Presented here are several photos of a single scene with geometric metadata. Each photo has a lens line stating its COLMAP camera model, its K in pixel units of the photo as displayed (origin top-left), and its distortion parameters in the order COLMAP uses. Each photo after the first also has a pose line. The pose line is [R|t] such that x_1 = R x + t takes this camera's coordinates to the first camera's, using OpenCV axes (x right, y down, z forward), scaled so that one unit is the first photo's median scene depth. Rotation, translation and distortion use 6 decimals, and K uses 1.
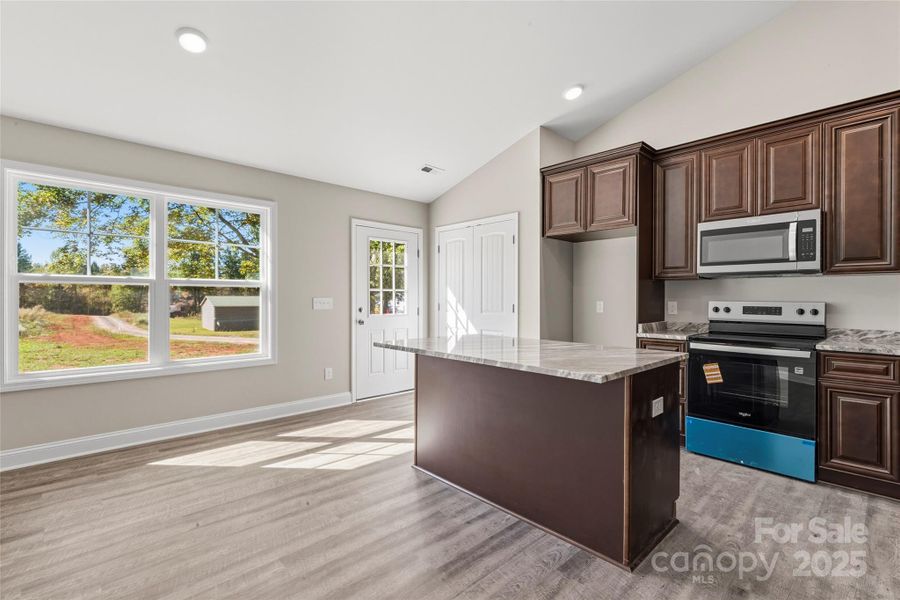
lens RADIAL K [[412.6, 0, 447.8], [0, 412.6, 299.7], [0, 0, 1]] dist [-0.001068, 0.000360]
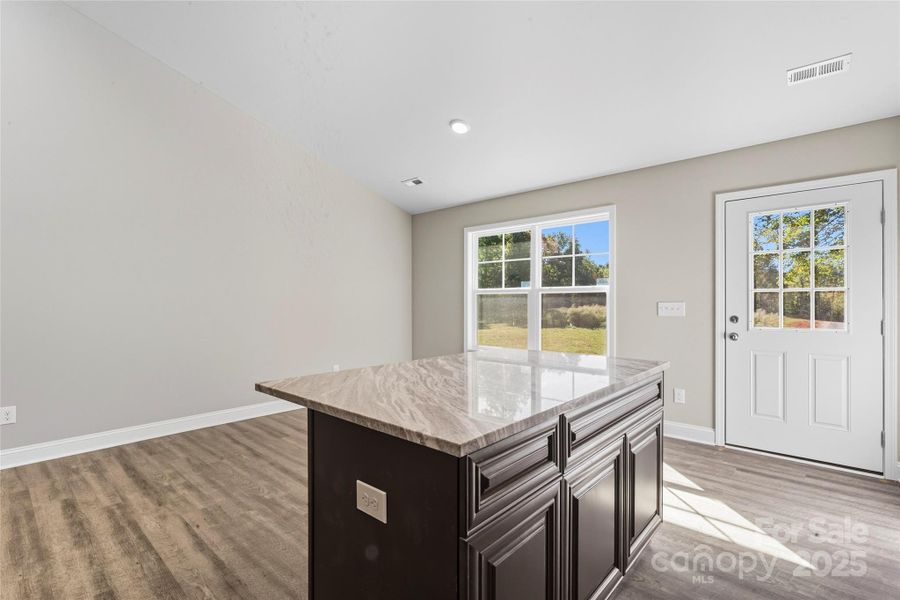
lens RADIAL K [[412.6, 0, 448.4], [0, 412.6, 297.6], [0, 0, 1]] dist [-0.001068, 0.000360]
pose [[0.087063, -0.013702, -0.996109, 0.653998], [-0.003485, 0.999895, -0.014058, -0.001189], [0.996197, 0.004695, 0.087006, 0.652854]]
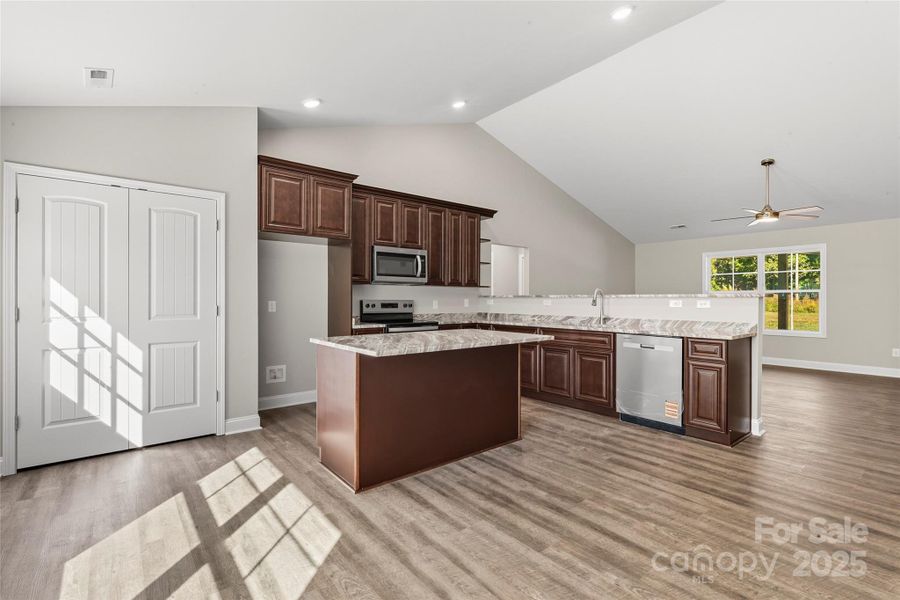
lens RADIAL K [[412.6, 0, 452.6], [0, 412.6, 298.6], [0, 0, 1]] dist [-0.001068, 0.000360]
pose [[0.061063, -0.001958, 0.998132, -0.830252], [0.003054, 0.999994, 0.001774, -0.003035], [-0.998129, 0.002940, 0.061069, 0.660881]]
